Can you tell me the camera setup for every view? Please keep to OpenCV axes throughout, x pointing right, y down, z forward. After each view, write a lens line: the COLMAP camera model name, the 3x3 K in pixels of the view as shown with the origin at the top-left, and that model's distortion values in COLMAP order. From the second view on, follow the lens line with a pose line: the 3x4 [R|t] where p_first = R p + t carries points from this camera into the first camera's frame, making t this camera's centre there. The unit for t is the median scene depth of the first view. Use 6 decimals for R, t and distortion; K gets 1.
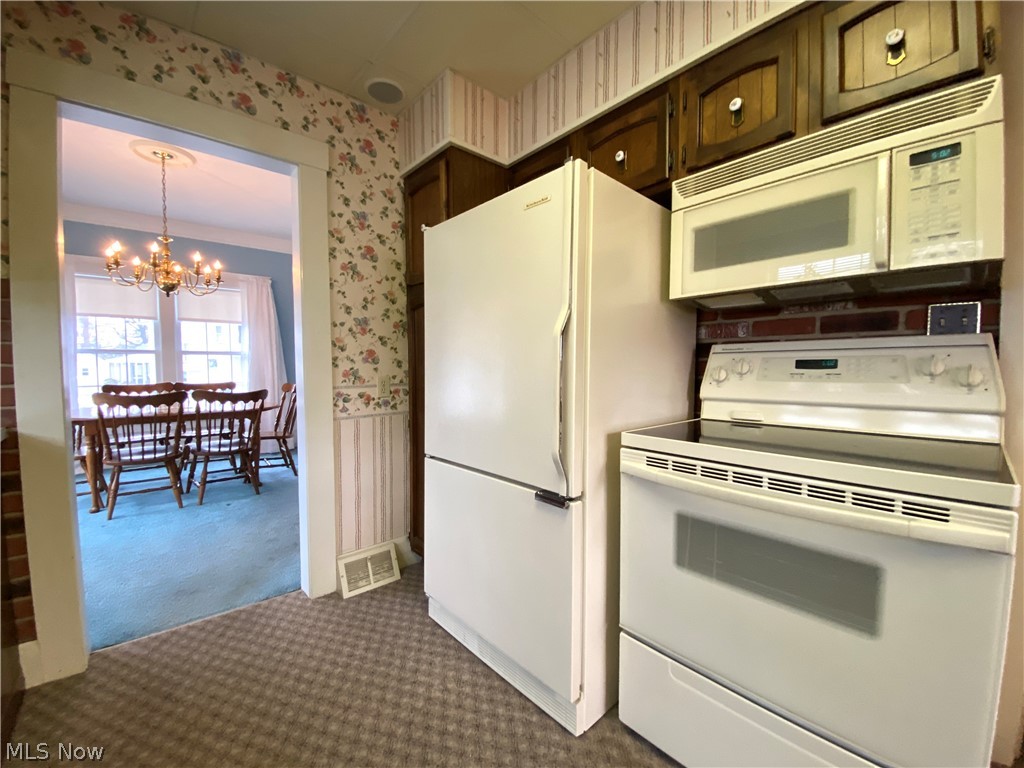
lens RADIAL K [[419.0, 0, 512.0], [0, 419.0, 384.0], [0, 0, 1]] dist [-0.003552, -0.000540]
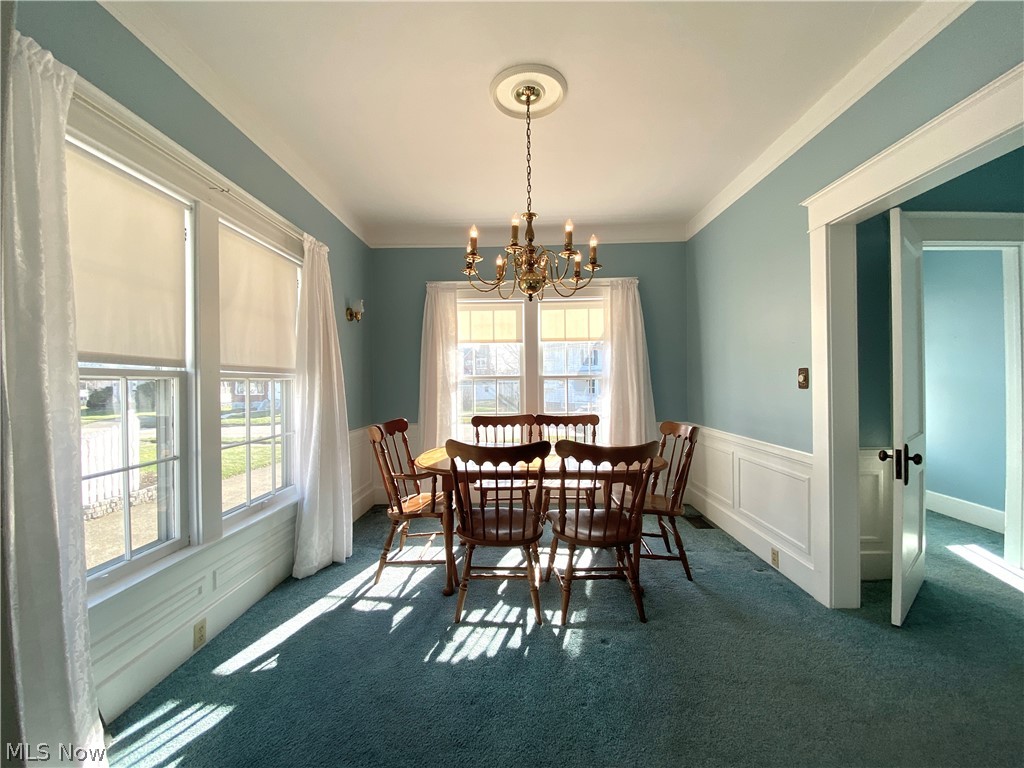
lens RADIAL K [[419.0, 0, 512.0], [0, 419.0, 384.0], [0, 0, 1]] dist [-0.003552, -0.000540]
pose [[0.739531, -0.010380, -0.673043, -0.363040], [-0.021582, 0.999001, -0.039122, -0.039795], [0.672777, 0.043457, 0.738568, 0.451625]]
